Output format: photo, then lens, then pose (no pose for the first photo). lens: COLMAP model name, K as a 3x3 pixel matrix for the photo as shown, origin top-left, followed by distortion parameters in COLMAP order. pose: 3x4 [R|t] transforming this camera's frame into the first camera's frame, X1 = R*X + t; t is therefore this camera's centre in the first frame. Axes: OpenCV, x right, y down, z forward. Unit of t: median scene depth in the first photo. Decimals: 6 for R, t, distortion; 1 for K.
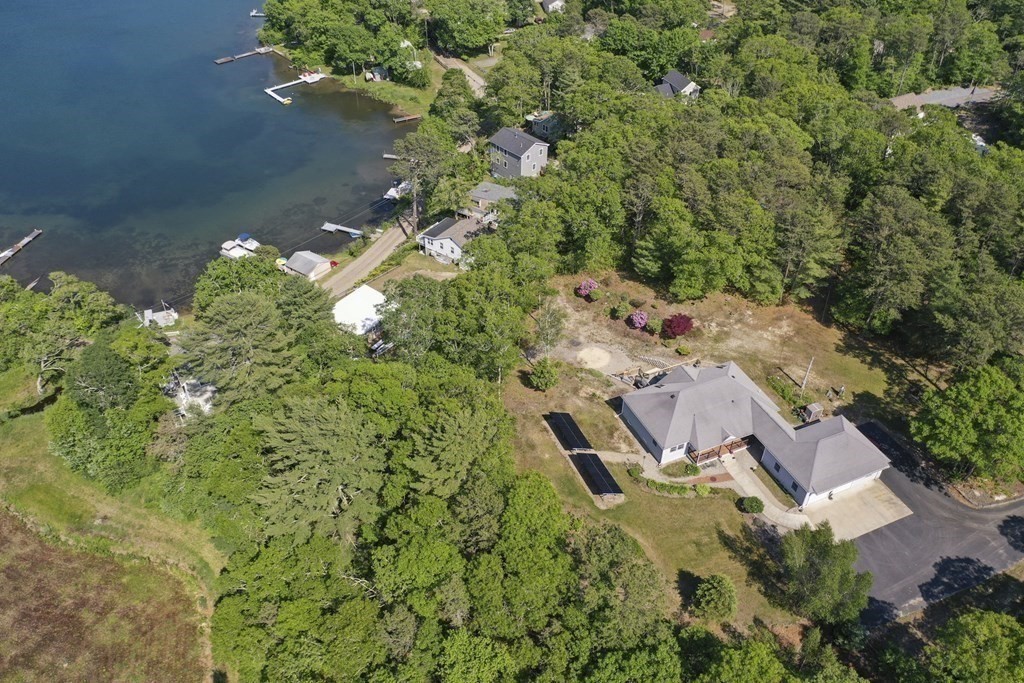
lens RADIAL K [[820.9, 0, 512.1], [0, 820.9, 328.0], [0, 0, 1]] dist [-0.001581, 0.001795]
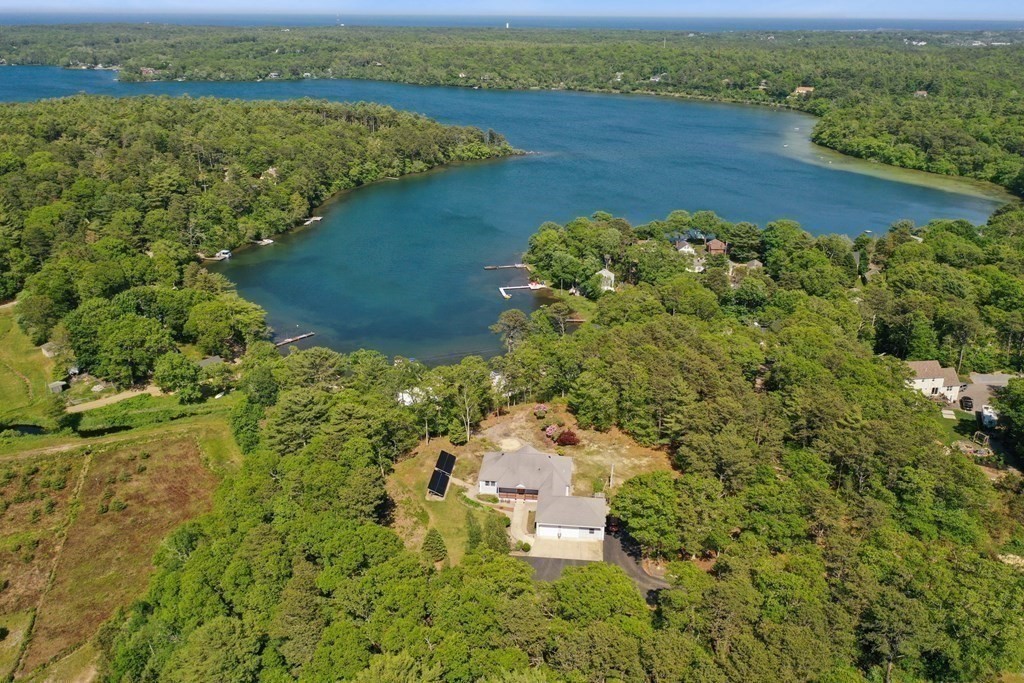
lens RADIAL K [[820.9, 0, 512.1], [0, 820.9, 328.0], [0, 0, 1]] dist [-0.001581, 0.001795]
pose [[0.867169, 0.175042, -0.466238, 0.461214], [-0.310593, 0.921906, -0.231563, 0.112180], [0.389294, 0.345615, 0.853815, -0.208916]]
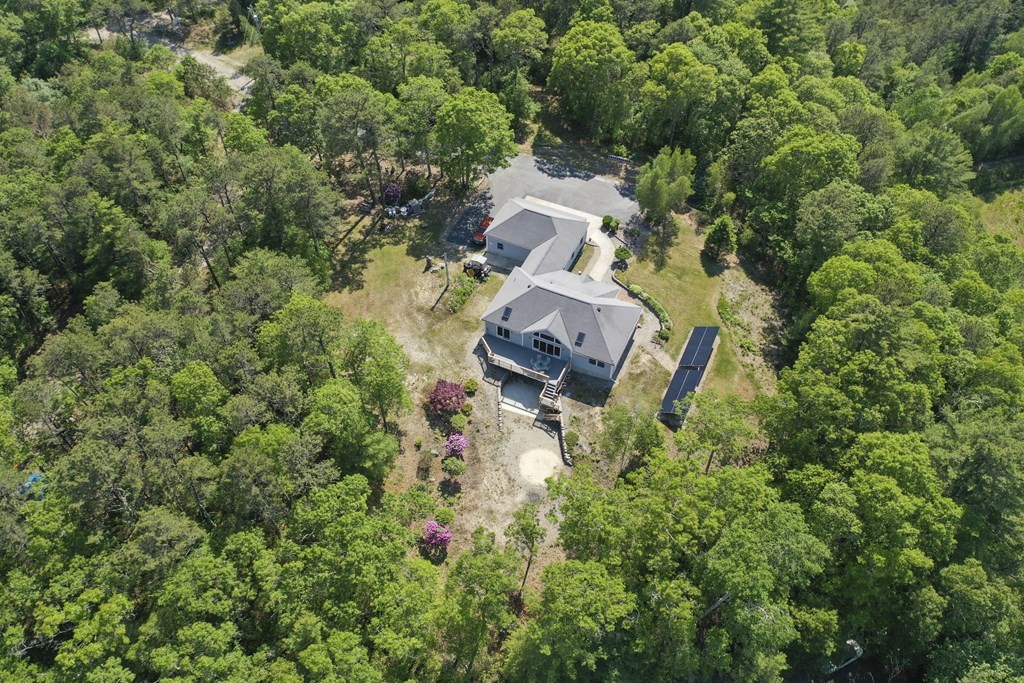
lens RADIAL K [[820.9, 0, 512.1], [0, 820.9, 328.0], [0, 0, 1]] dist [-0.001581, 0.001795]
pose [[-0.650413, -0.572636, 0.499050, -0.113201], [0.476187, 0.204475, 0.855241, -0.385573], [-0.591785, 0.793900, 0.139689, 0.468315]]
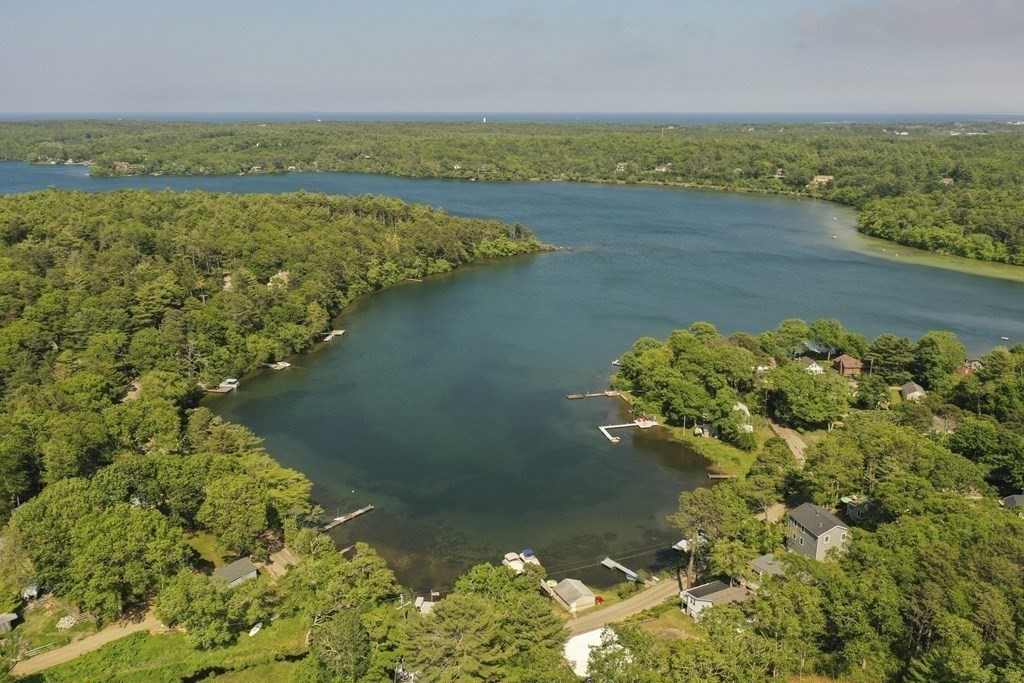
lens RADIAL K [[820.9, 0, 512.1], [0, 820.9, 328.0], [0, 0, 1]] dist [-0.001581, 0.001795]
pose [[0.887458, 0.110140, -0.447535, 0.081530], [-0.283218, 0.896379, -0.341016, -0.003895], [0.363601, 0.429387, 0.826693, 0.000139]]
